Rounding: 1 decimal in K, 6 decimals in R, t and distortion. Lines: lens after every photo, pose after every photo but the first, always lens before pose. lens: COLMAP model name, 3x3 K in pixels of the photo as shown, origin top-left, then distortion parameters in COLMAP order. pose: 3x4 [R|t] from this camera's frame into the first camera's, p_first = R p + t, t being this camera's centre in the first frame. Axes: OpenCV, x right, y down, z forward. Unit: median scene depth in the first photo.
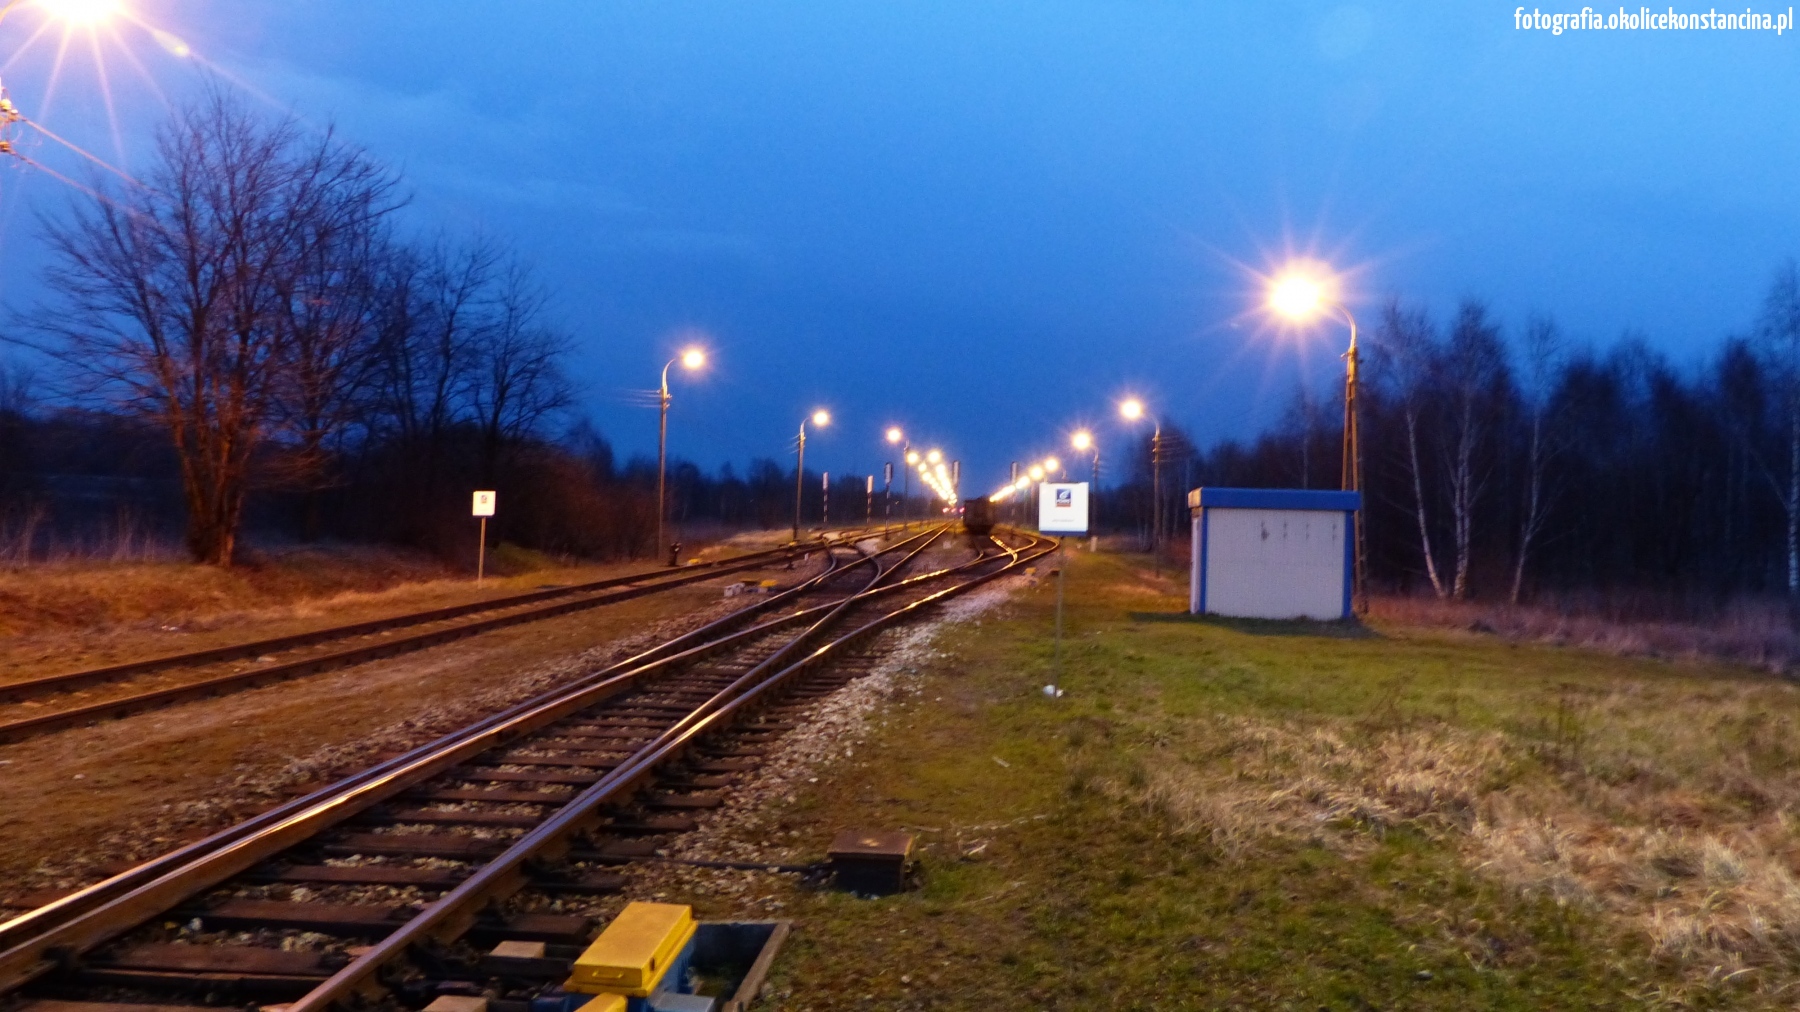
lens RADIAL K [[1360.4, 0, 895.5], [0, 1360.4, 504.6], [0, 0, 1]] dist [-0.022495, 0.004884]
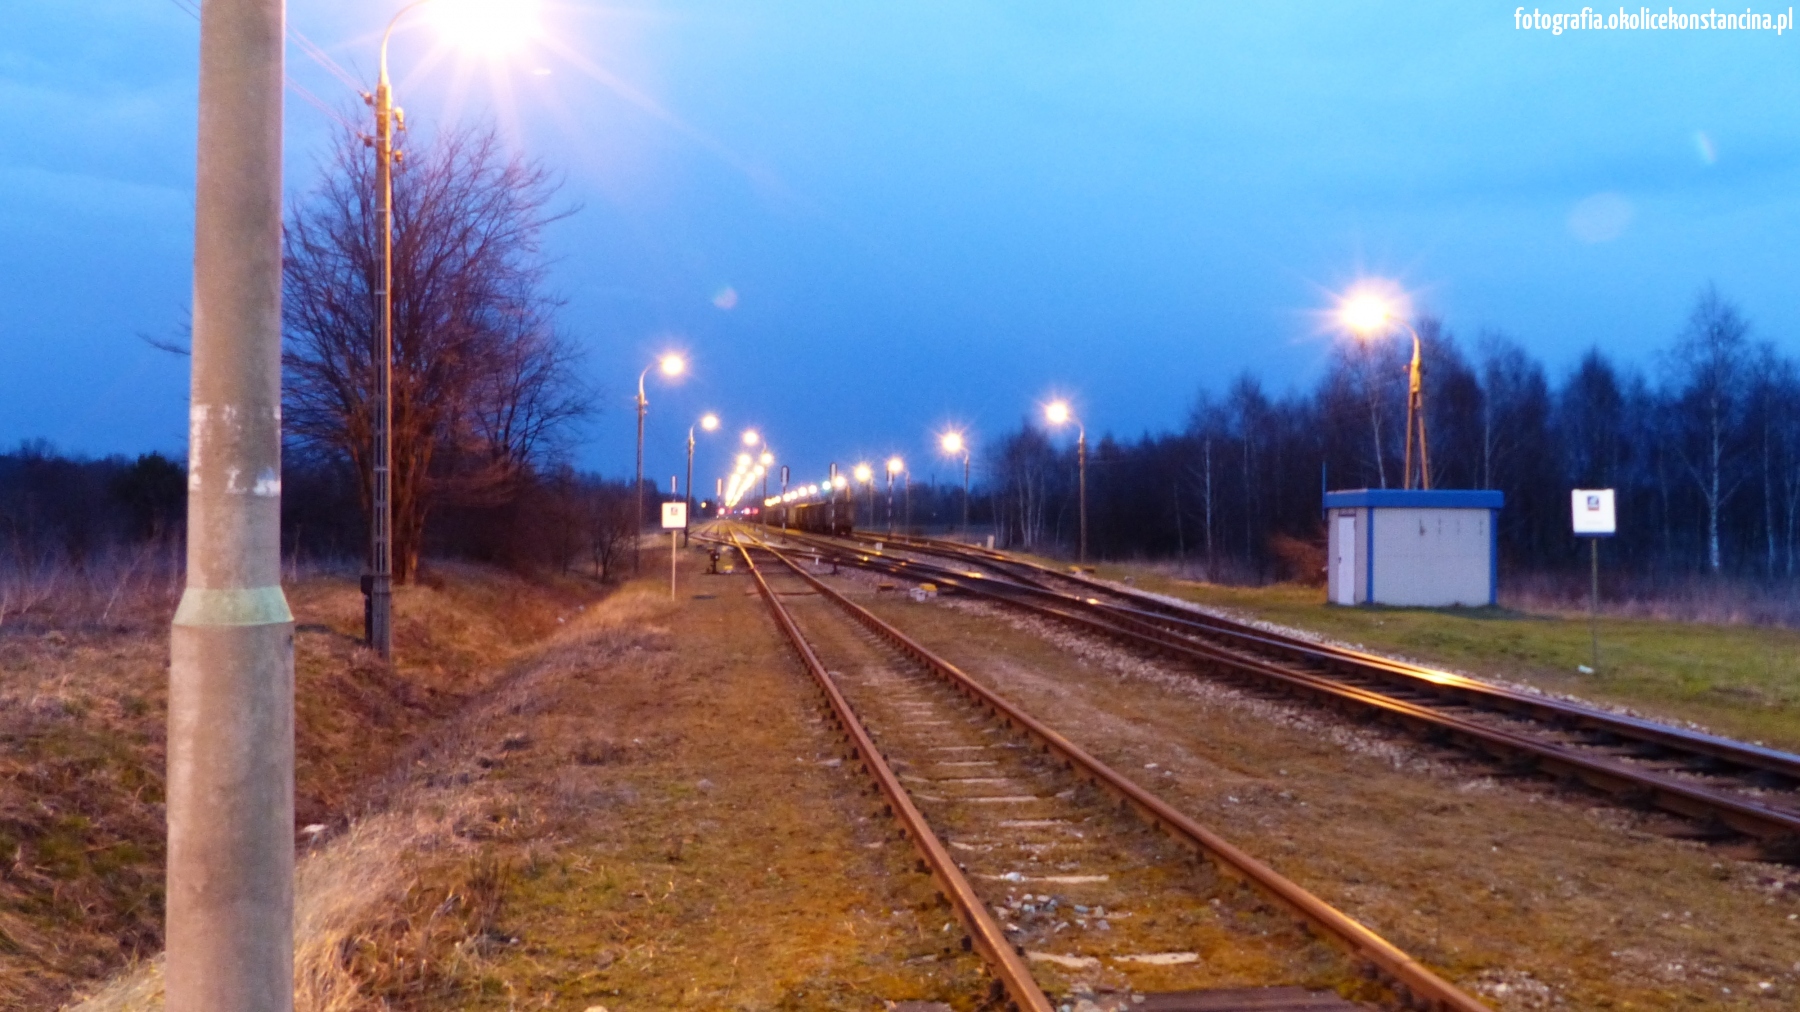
lens RADIAL K [[1360.4, 0, 895.5], [0, 1360.4, 504.6], [0, 0, 1]] dist [-0.022495, 0.004884]
pose [[0.981159, -0.016180, 0.192525, -0.212548], [0.016207, 0.999868, 0.001436, -0.004672], [-0.192522, 0.001711, 0.981291, -0.003945]]
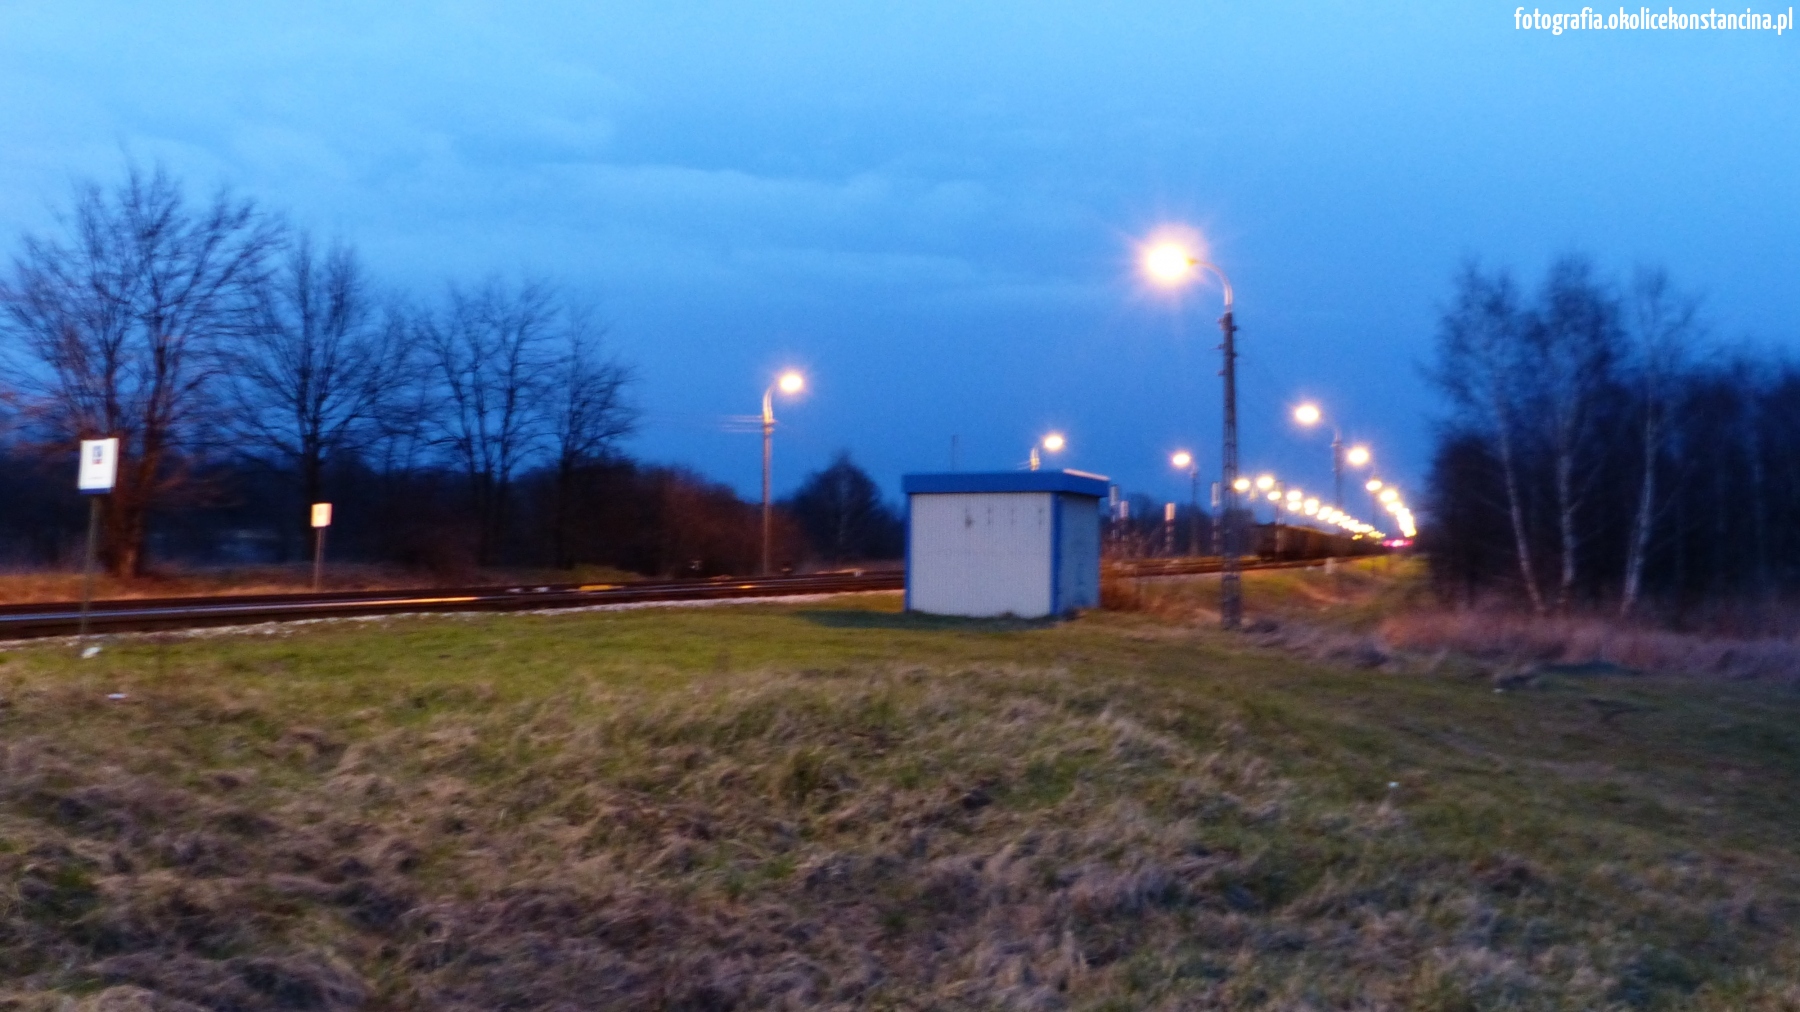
lens RADIAL K [[1360.4, 0, 895.5], [0, 1360.4, 504.6], [0, 0, 1]] dist [-0.022495, 0.004884]
pose [[0.944526, -0.028416, -0.327204, 0.300058], [0.018431, 0.999266, -0.033577, 0.022935], [0.327918, 0.025684, 0.944357, 0.078016]]
